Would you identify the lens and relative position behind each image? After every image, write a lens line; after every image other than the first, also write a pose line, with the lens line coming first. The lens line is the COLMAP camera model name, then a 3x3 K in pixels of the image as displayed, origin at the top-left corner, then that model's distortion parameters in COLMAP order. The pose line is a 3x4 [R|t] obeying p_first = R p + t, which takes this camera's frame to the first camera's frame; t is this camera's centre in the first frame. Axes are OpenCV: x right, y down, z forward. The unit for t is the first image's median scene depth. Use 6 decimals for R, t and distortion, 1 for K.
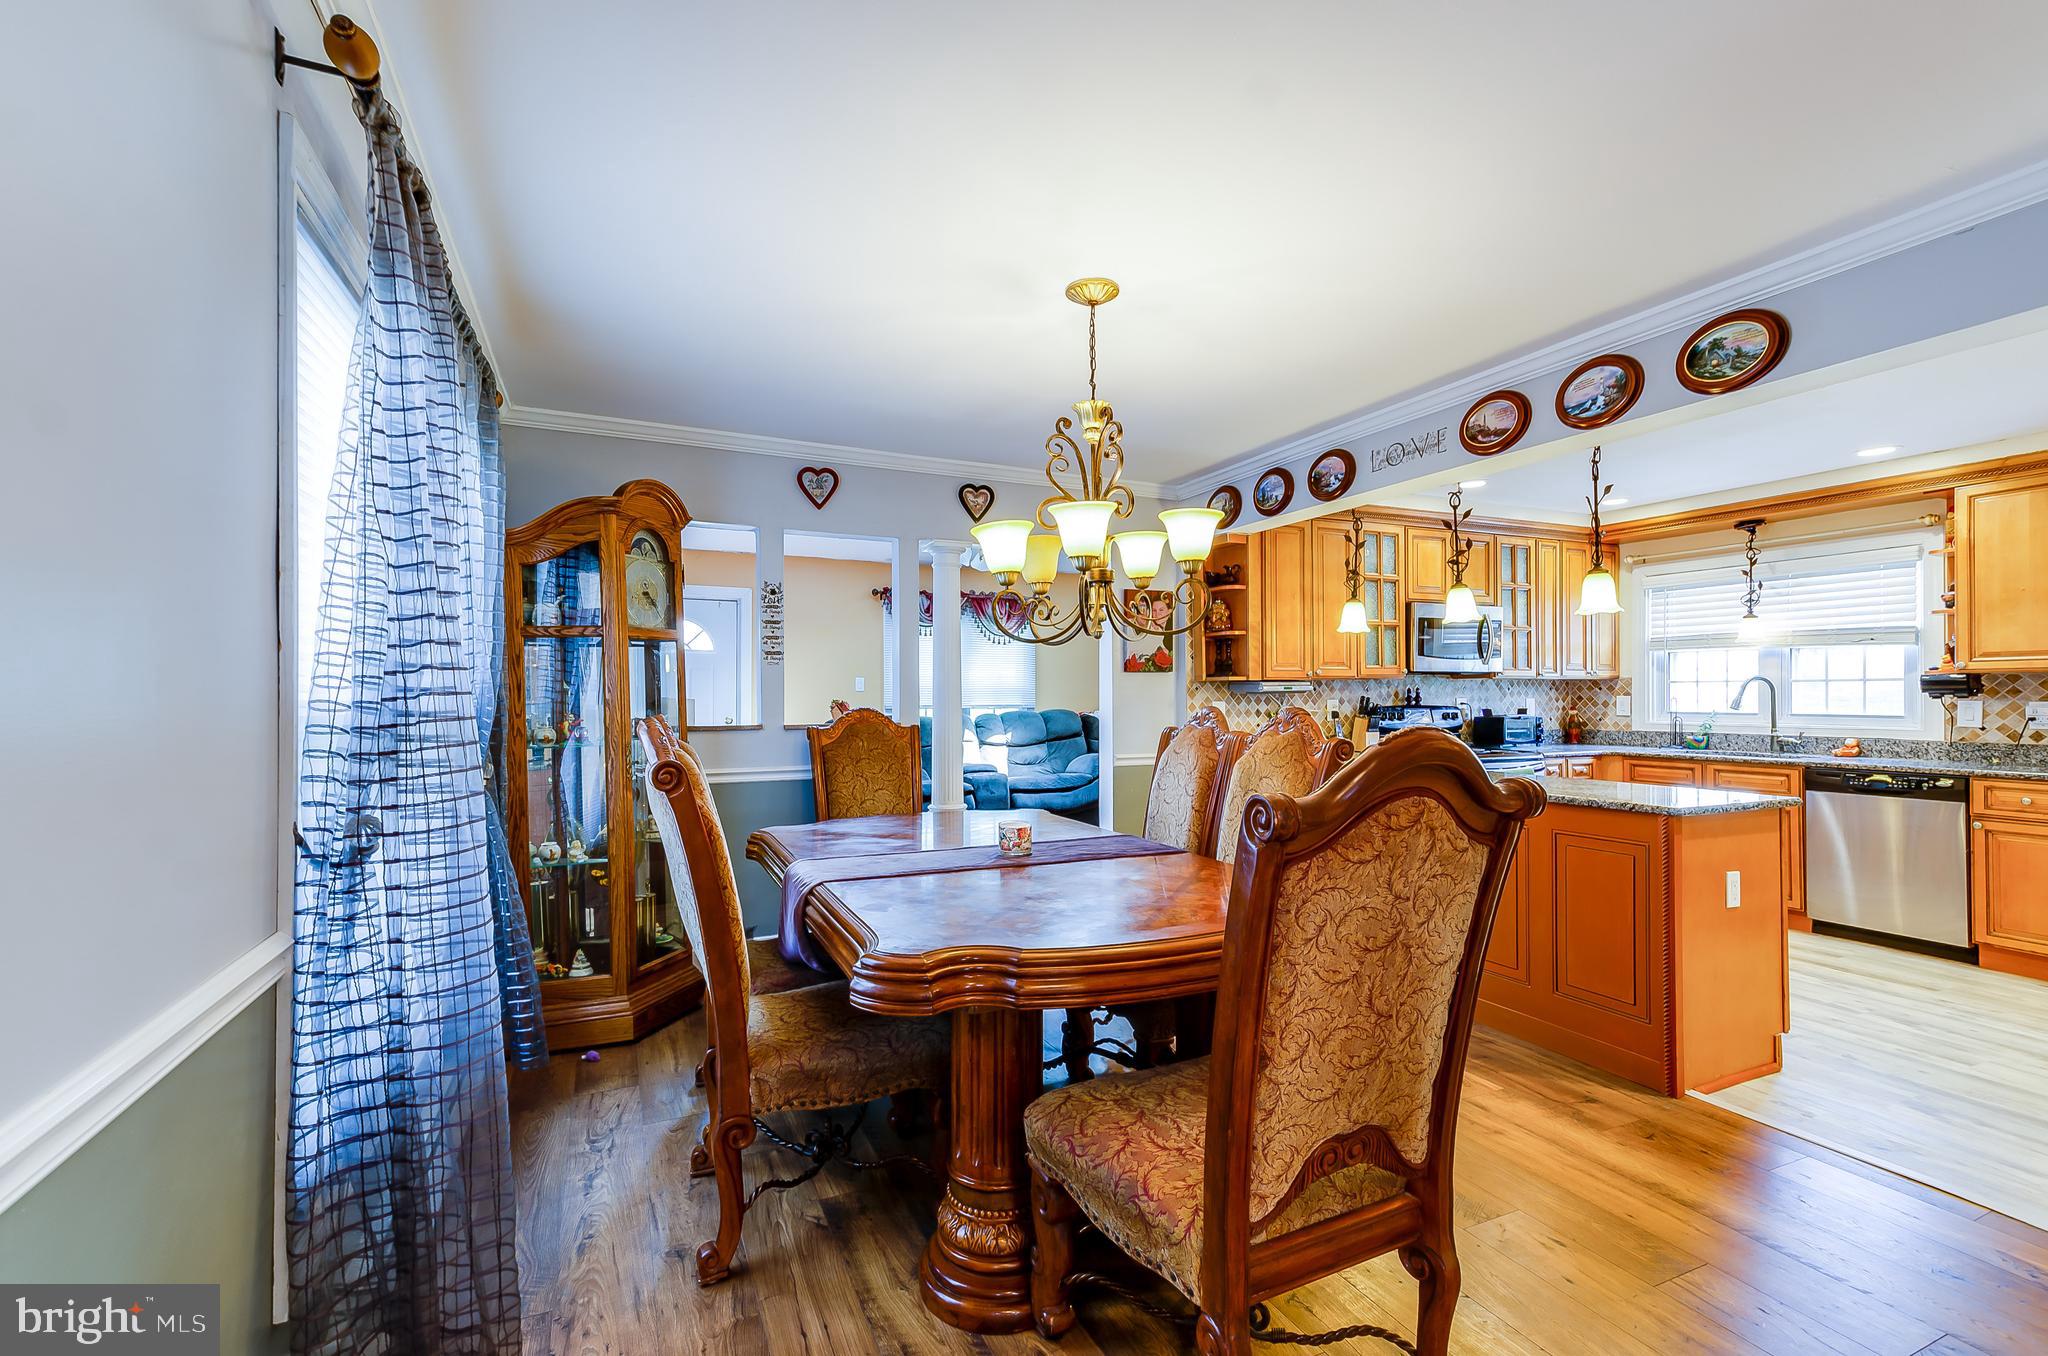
lens RADIAL K [[893.9, 0, 1020.8], [0, 893.9, 688.5], [0, 0, 1]] dist [0.014182, -0.001168]
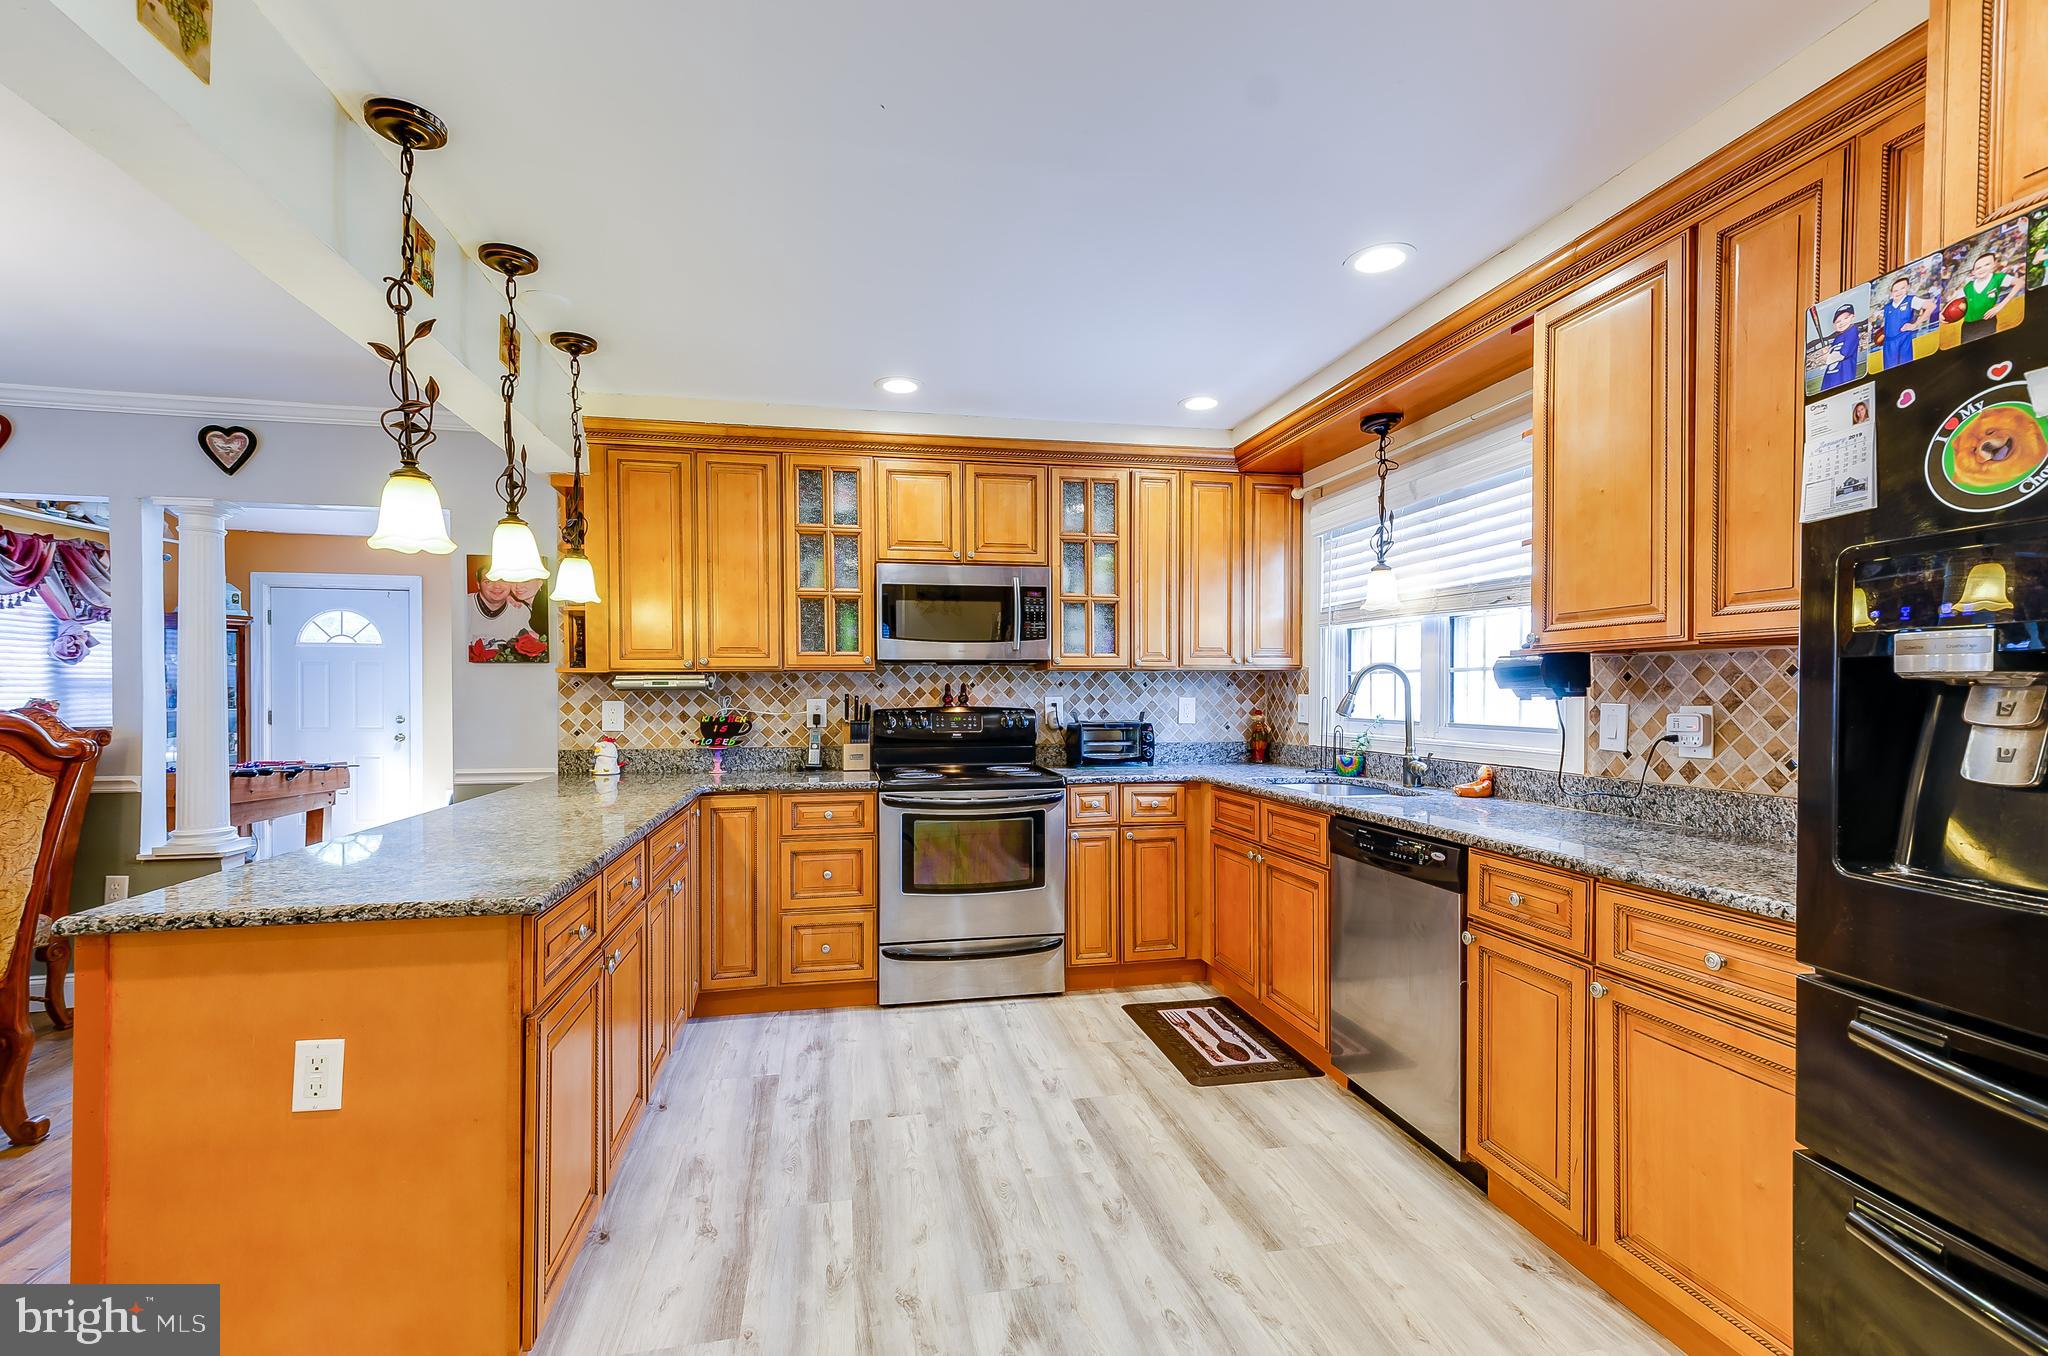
lens RADIAL K [[893.9, 0, 1020.6], [0, 893.9, 703.1], [0, 0, 1]] dist [0.014182, -0.001168]
pose [[0.973240, 0.003497, -0.229764, 0.743028], [0.001053, 0.999806, 0.019677, 0.001616], [0.229788, -0.019393, 0.973048, 0.345126]]
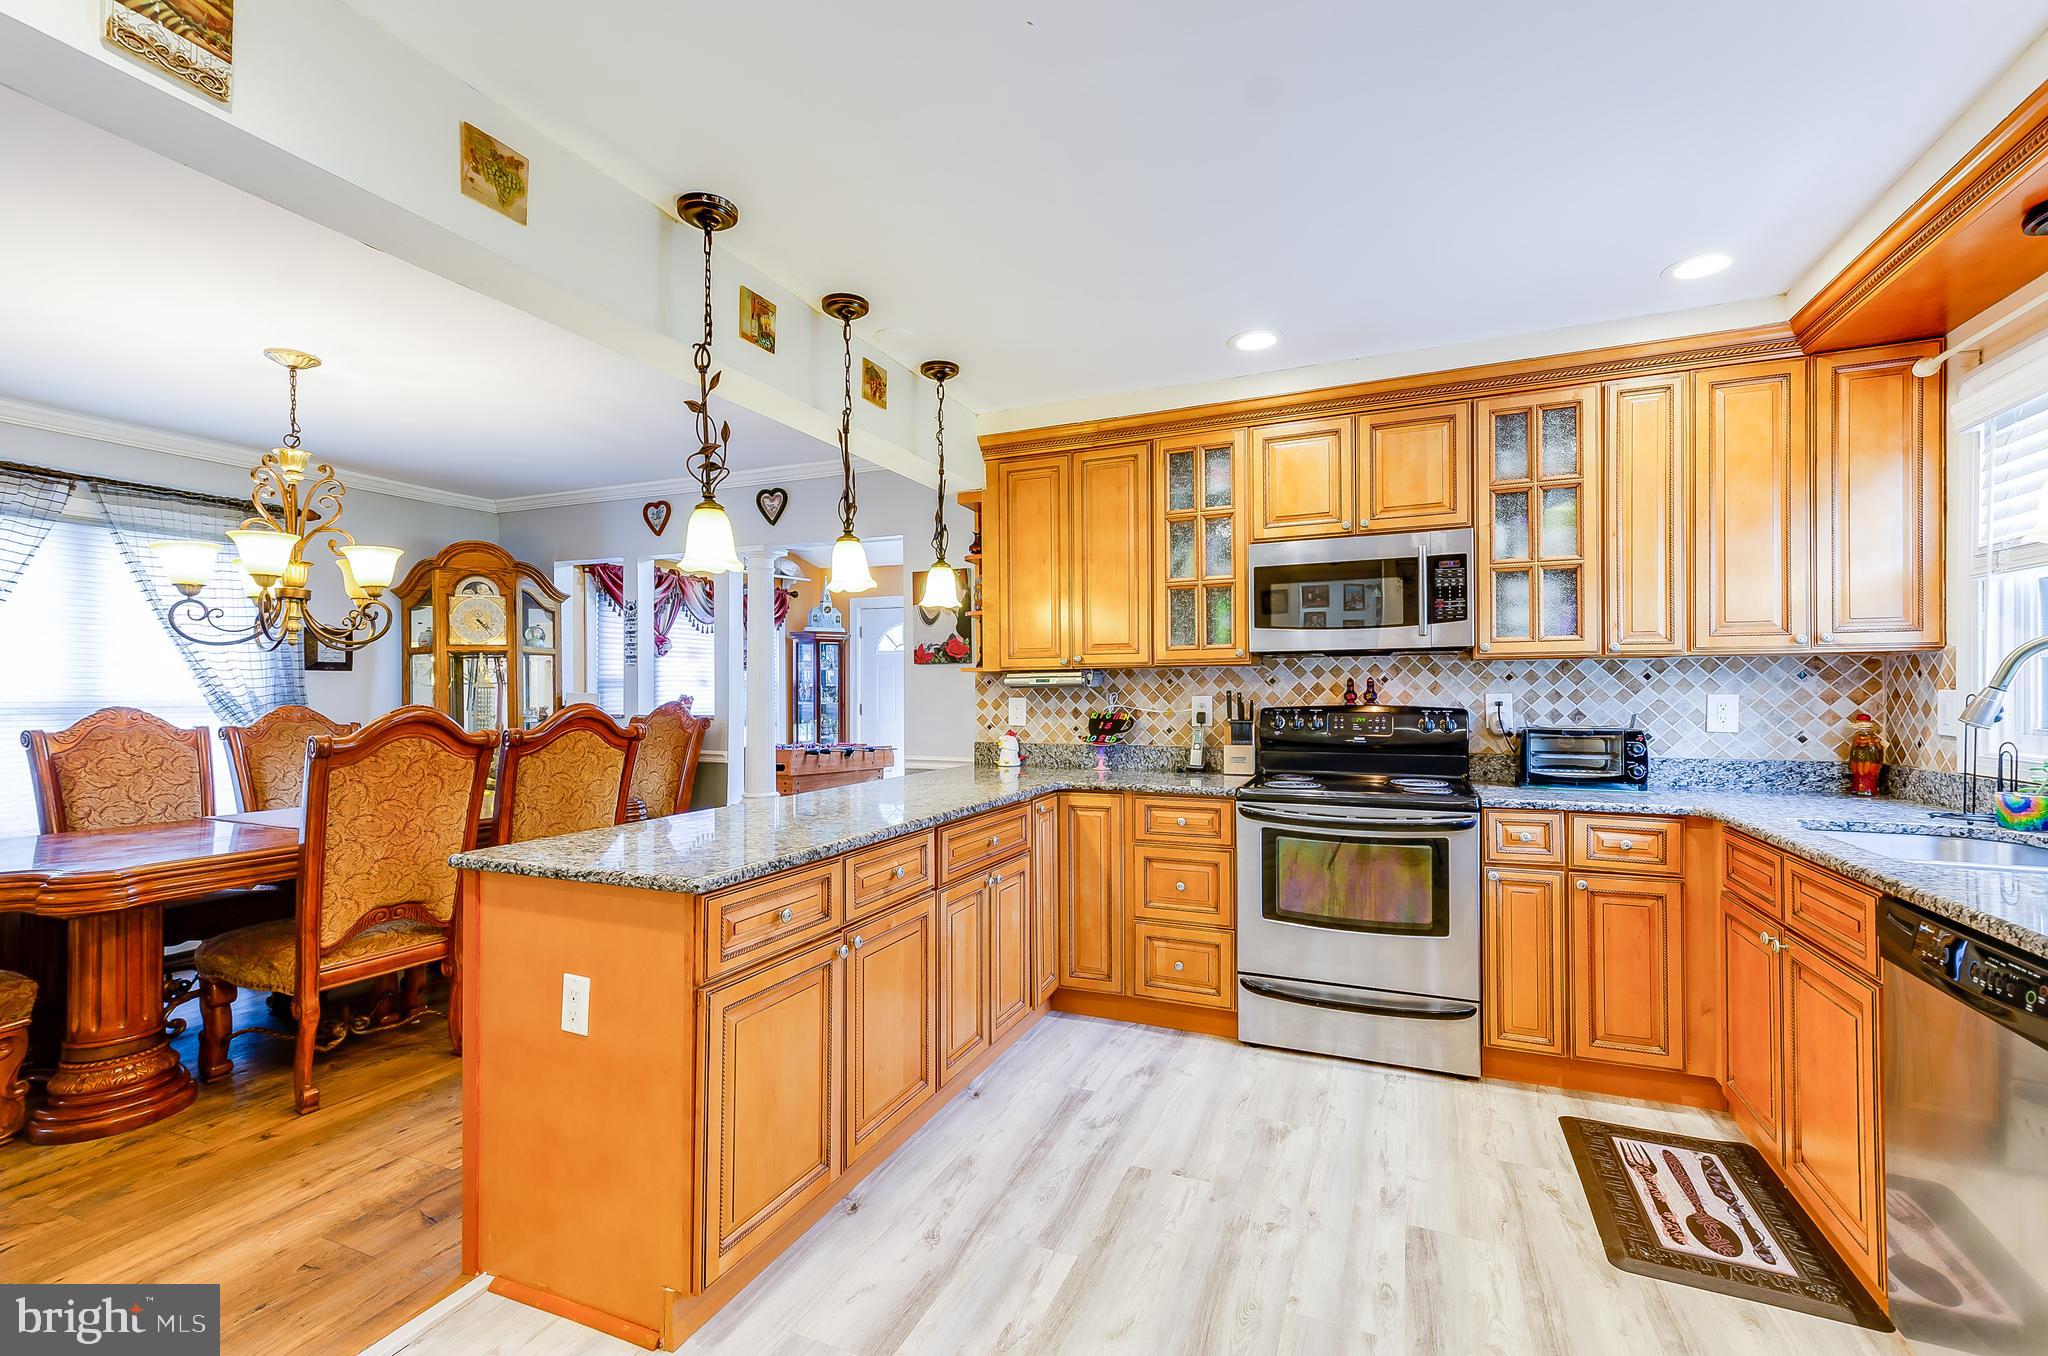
lens RADIAL K [[893.9, 0, 1022.1], [0, 893.9, 690.8], [0, 0, 1]] dist [0.014182, -0.001168]
pose [[0.667985, -0.000606, -0.744175, 0.838595], [0.008985, 0.999933, 0.007252, 0.002380], [0.744121, -0.011531, 0.667946, 0.470328]]
